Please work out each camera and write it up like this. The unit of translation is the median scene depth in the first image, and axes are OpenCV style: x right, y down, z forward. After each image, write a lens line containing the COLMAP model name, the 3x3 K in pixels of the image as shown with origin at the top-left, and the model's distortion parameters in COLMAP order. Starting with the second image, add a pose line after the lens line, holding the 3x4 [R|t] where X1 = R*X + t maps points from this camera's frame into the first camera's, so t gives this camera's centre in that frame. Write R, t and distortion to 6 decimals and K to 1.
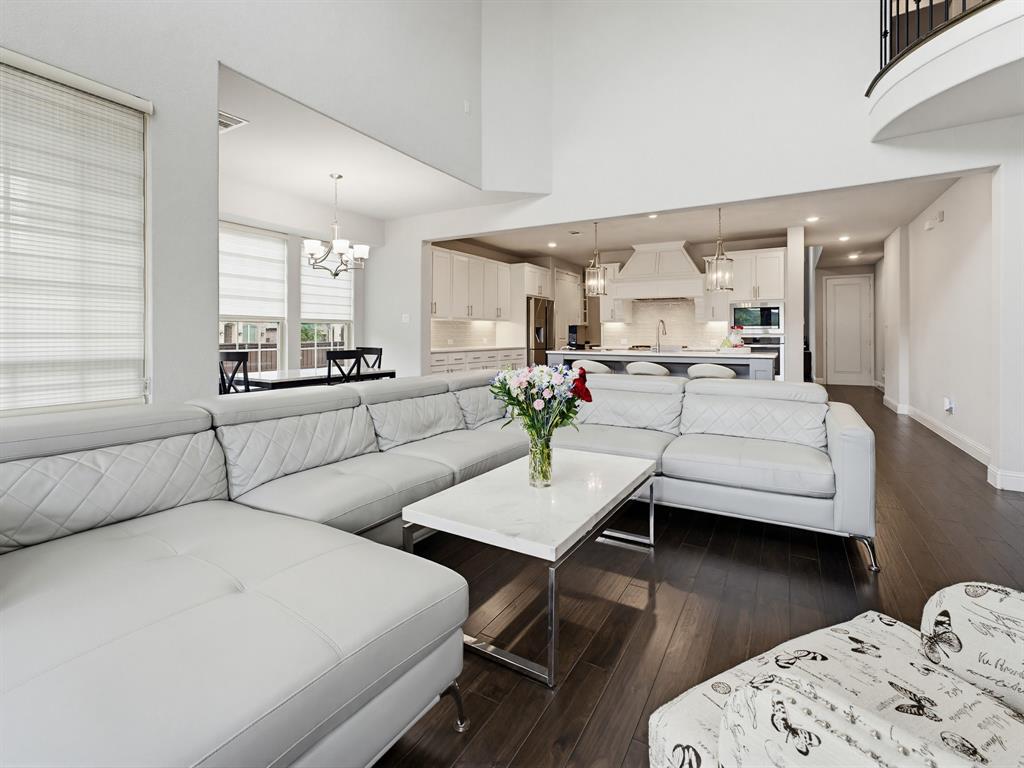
lens RADIAL K [[477.1, 0, 511.2], [0, 477.1, 334.4], [0, 0, 1]] dist [0.000521, 0.000245]
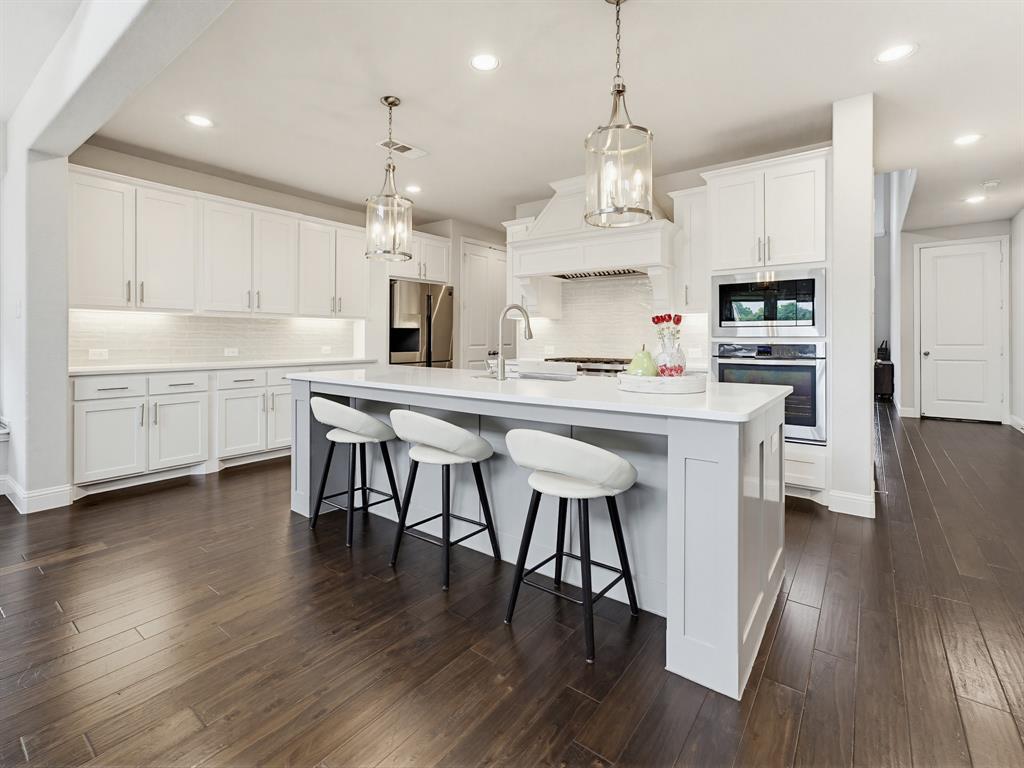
lens RADIAL K [[478.9, 0, 496.2], [0, 478.9, 341.1], [0, 0, 1]] dist [-0.000032, 0.000165]
pose [[0.991255, -0.002845, -0.131933, 0.263573], [0.003516, 0.999982, 0.004857, 0.000248], [0.131917, -0.005278, 0.991247, 0.416698]]
